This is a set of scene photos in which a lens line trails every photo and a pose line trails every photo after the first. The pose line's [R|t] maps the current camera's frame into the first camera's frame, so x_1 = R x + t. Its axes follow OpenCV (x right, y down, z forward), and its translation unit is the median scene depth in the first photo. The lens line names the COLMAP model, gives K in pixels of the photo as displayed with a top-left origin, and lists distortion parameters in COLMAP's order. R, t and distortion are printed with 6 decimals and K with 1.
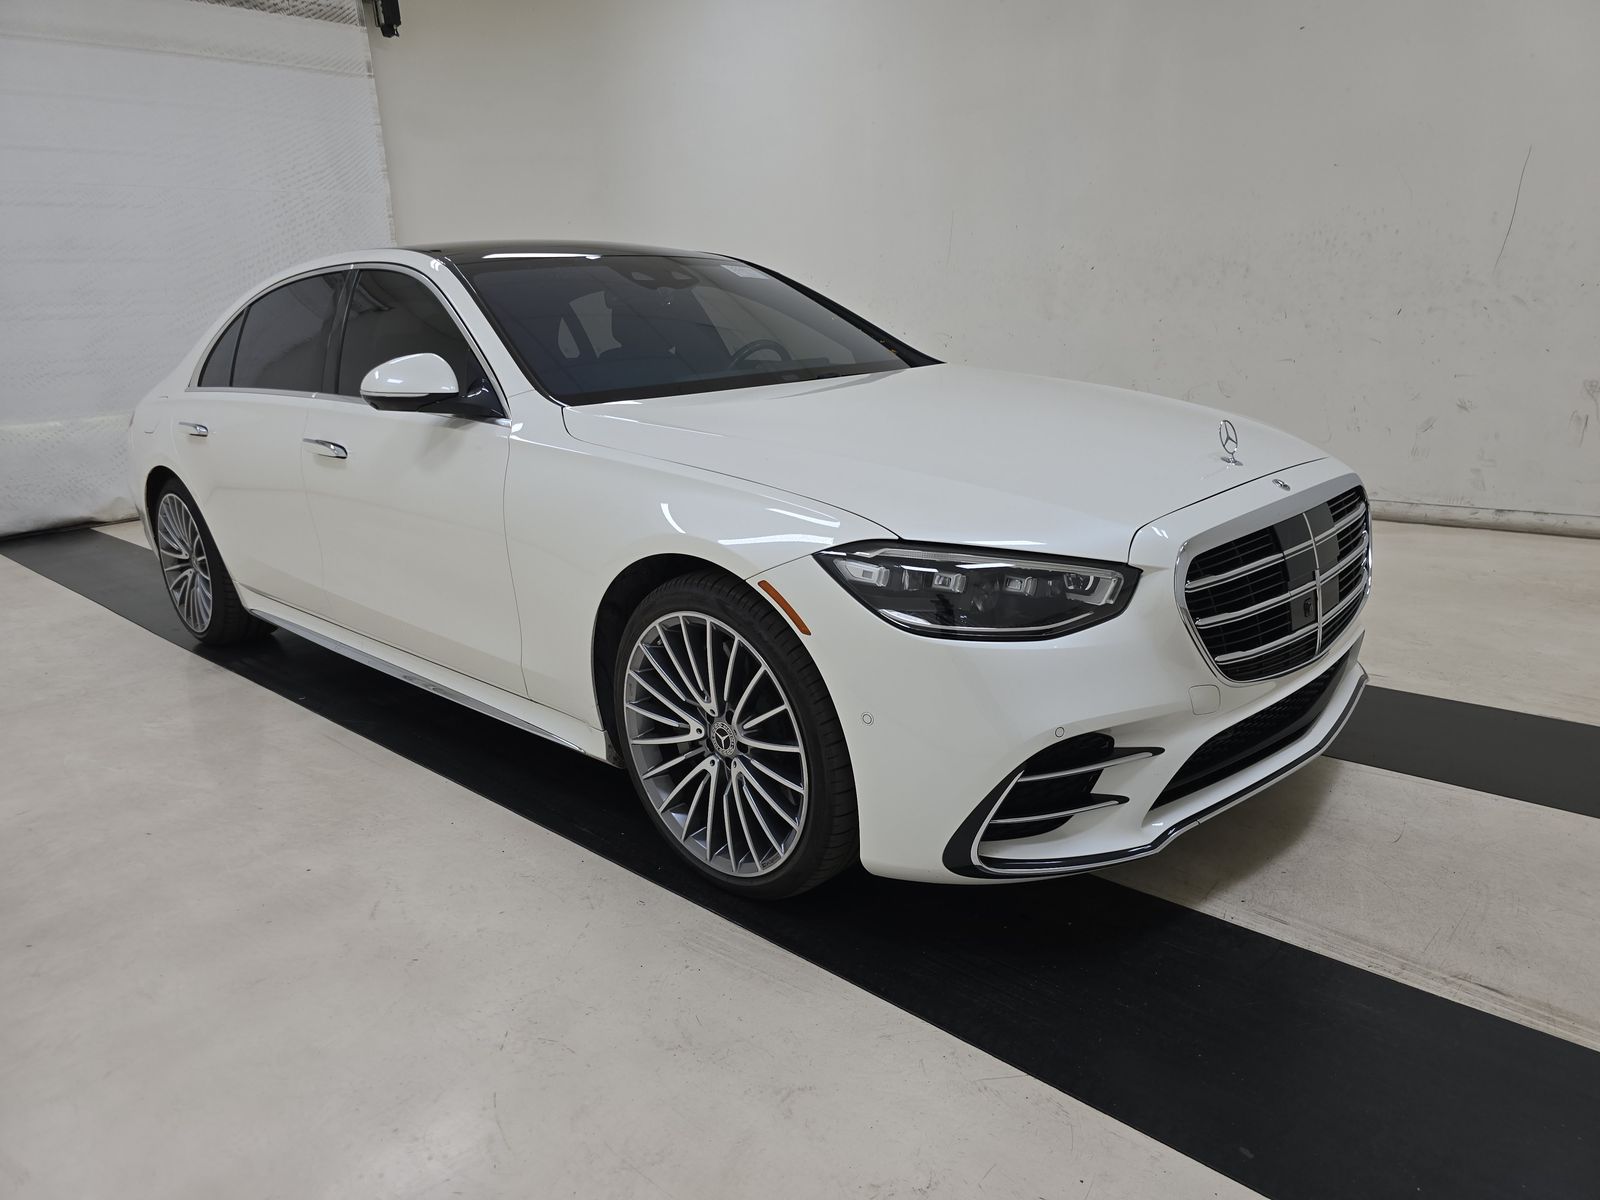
lens RADIAL K [[1080.2, 0, 799.3], [0, 1080.2, 601.5], [0, 0, 1]] dist [0.038186, -0.047588]
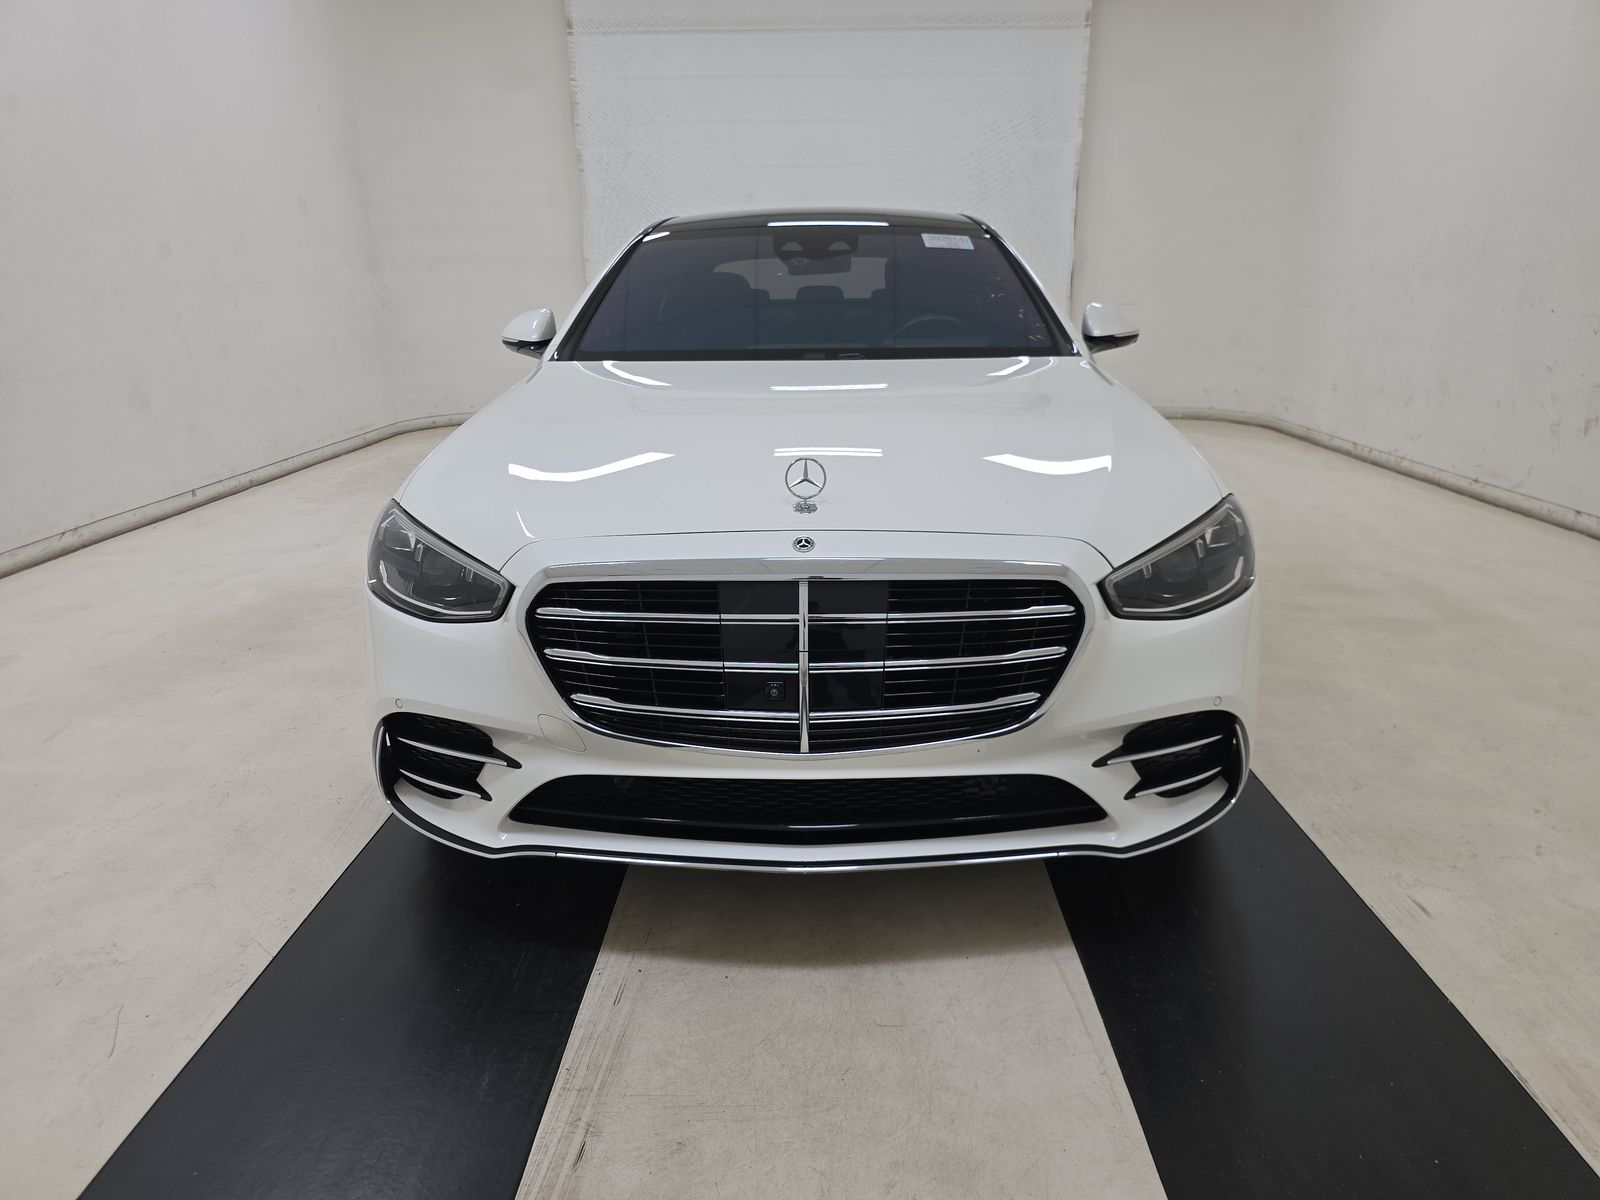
lens RADIAL K [[1080.2, 0, 797.1], [0, 1080.2, 596.5], [0, 0, 1]] dist [0.038186, -0.047588]
pose [[0.677420, 0.246943, -0.692908, 1.035602], [-0.209289, 0.967740, 0.140279, -0.185841], [0.705195, 0.049990, 0.707249, 0.416073]]
